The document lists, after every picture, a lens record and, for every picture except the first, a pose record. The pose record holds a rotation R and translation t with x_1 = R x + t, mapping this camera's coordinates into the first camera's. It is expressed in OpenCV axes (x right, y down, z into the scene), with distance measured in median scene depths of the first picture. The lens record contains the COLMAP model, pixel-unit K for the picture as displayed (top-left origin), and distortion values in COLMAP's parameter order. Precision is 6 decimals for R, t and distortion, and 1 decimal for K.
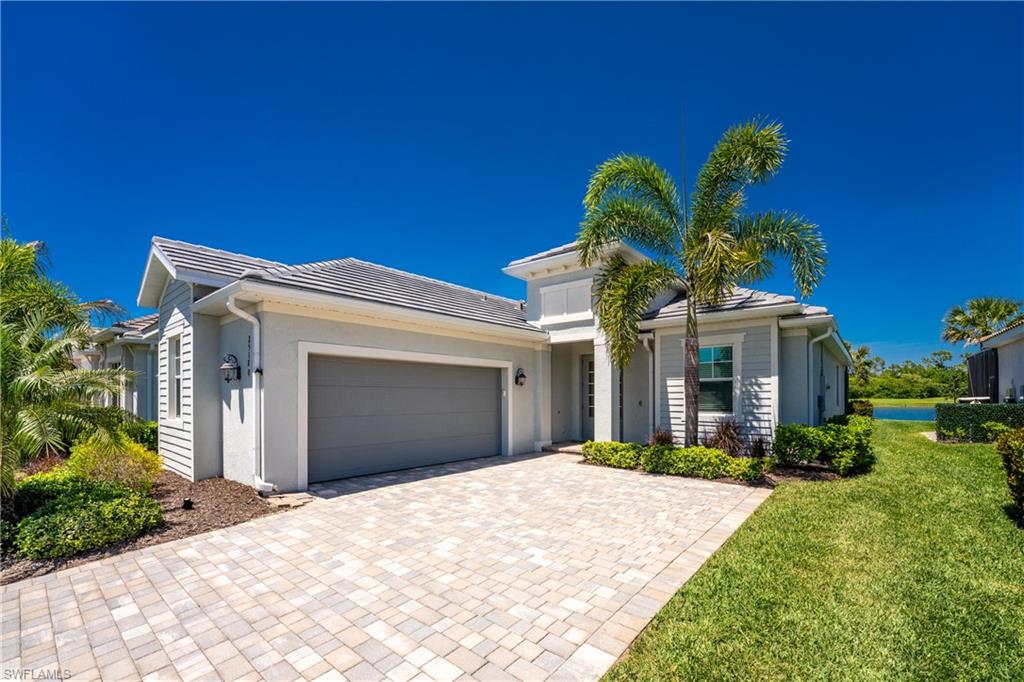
lens RADIAL K [[415.6, 0, 513.2], [0, 415.6, 345.0], [0, 0, 1]] dist [-0.016914, 0.000744]
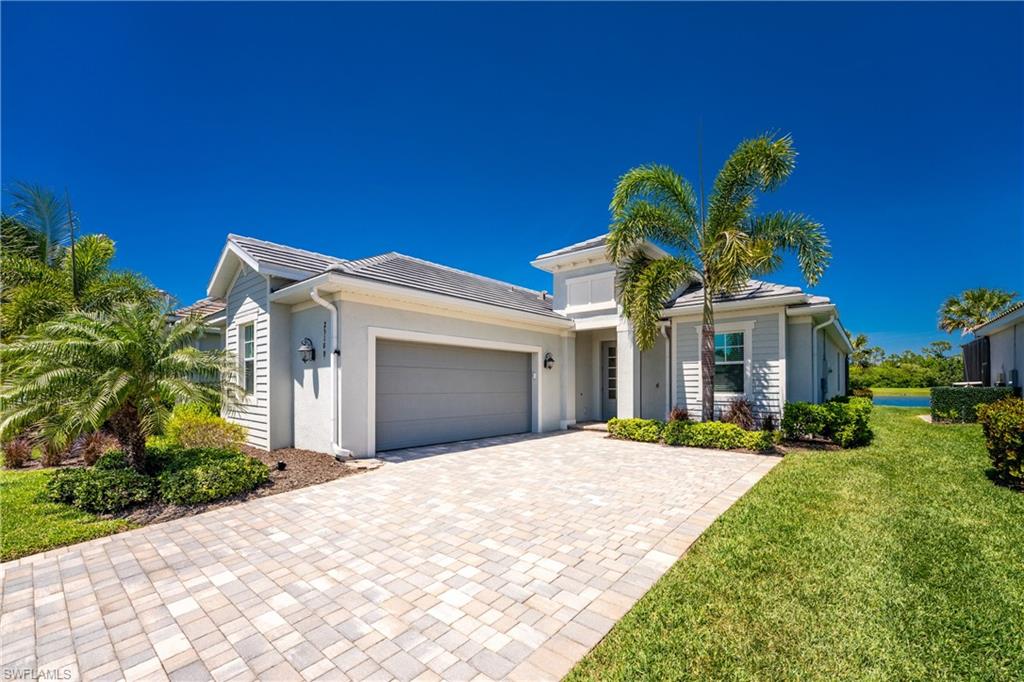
lens RADIAL K [[415.6, 0, 509.9], [0, 415.6, 334.9], [0, 0, 1]] dist [-0.016914, 0.000744]
pose [[0.999989, 0.000501, -0.004654, -0.108101], [-0.000511, 0.999998, -0.002032, 0.014134], [0.004653, 0.002034, 0.999987, -0.129433]]
